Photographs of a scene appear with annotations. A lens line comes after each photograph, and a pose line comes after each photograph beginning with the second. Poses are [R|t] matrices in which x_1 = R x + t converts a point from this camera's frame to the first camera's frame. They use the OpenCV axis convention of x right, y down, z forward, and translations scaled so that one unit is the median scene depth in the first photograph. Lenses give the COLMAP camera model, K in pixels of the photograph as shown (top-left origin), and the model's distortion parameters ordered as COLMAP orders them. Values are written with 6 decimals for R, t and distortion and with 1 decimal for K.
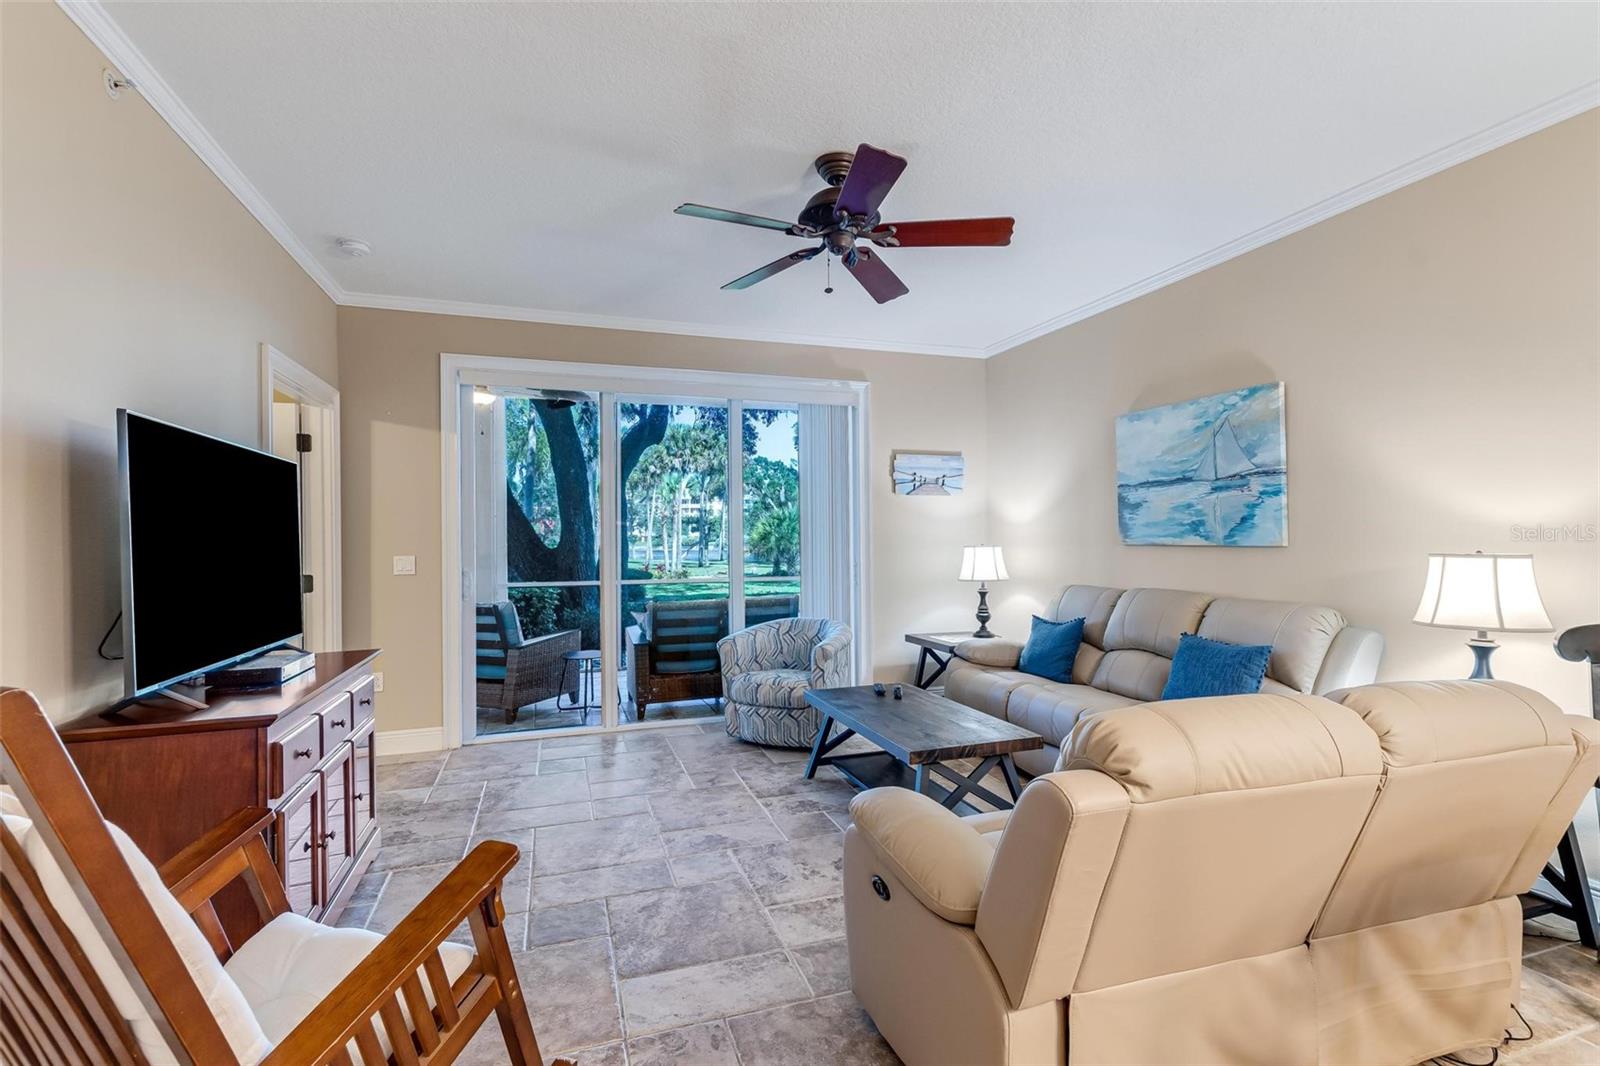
lens RADIAL K [[729.0, 0, 808.7], [0, 729.0, 535.7], [0, 0, 1]] dist [0.001553, -0.000013]
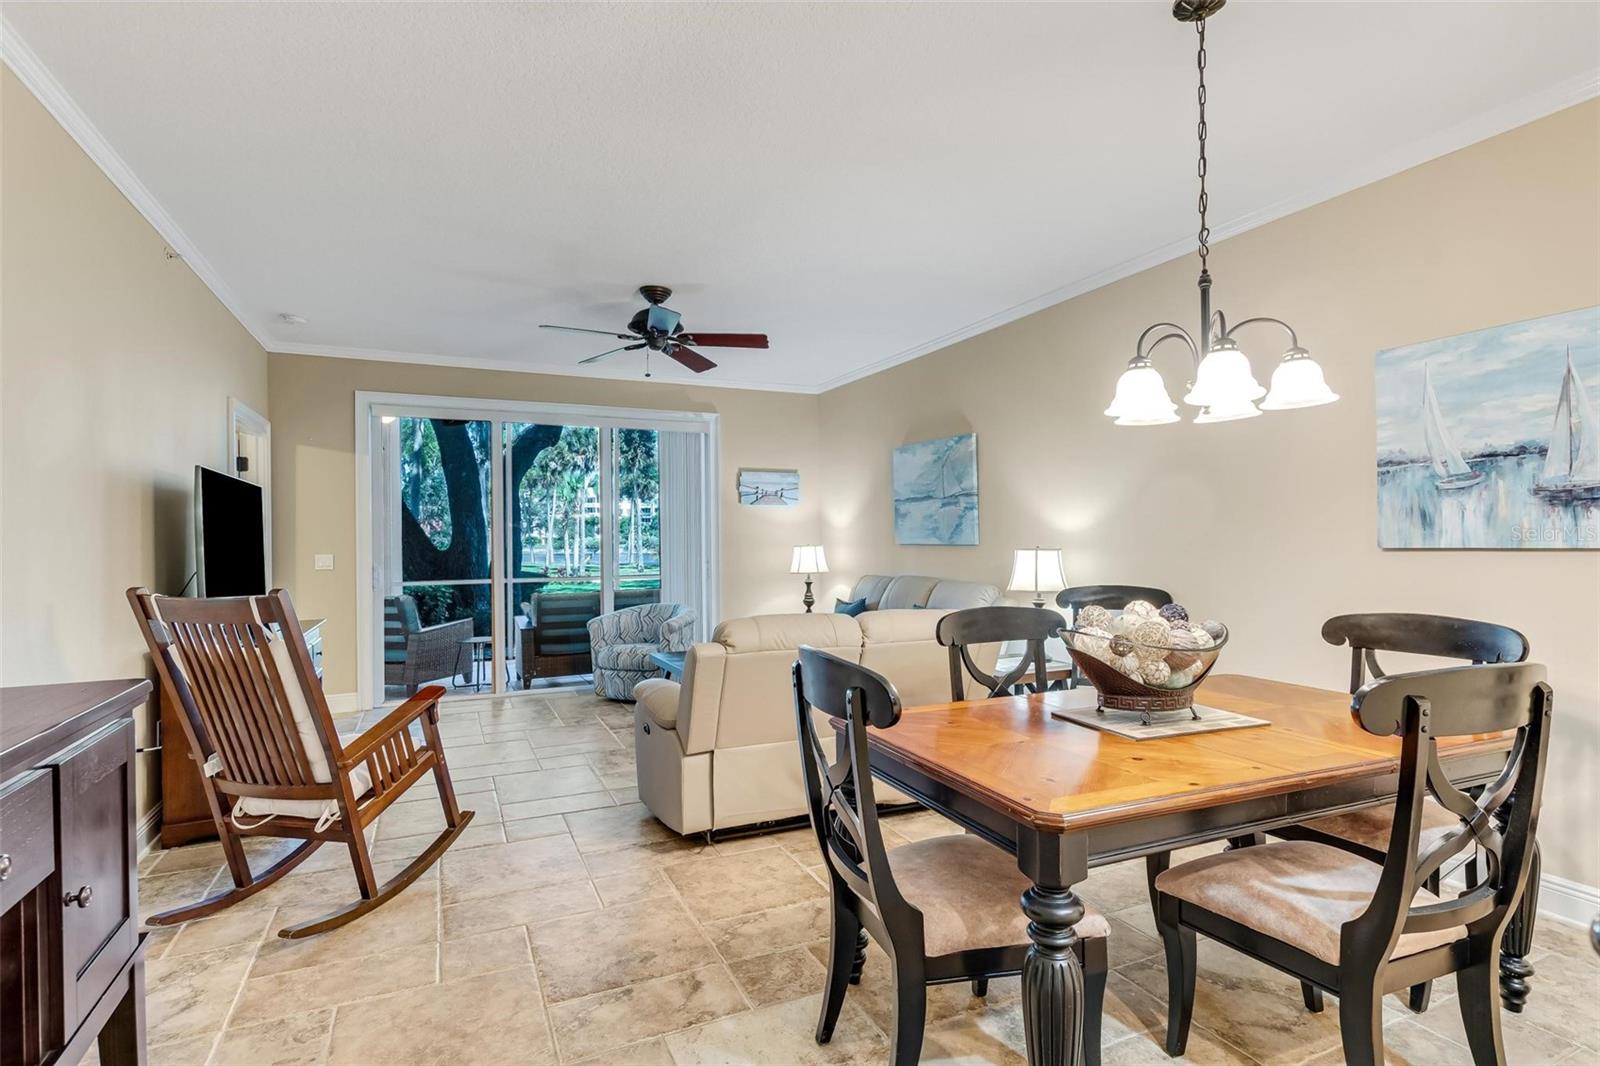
lens RADIAL K [[779.7, 0, 828.8], [0, 779.7, 533.0], [0, 0, 1]] dist [-0.000681, 0.000024]
pose [[0.991998, -0.000604, 0.126251, 0.124701], [0.001304, 0.999984, -0.005456, -0.000610], [-0.126246, 0.005576, 0.991983, -0.413640]]
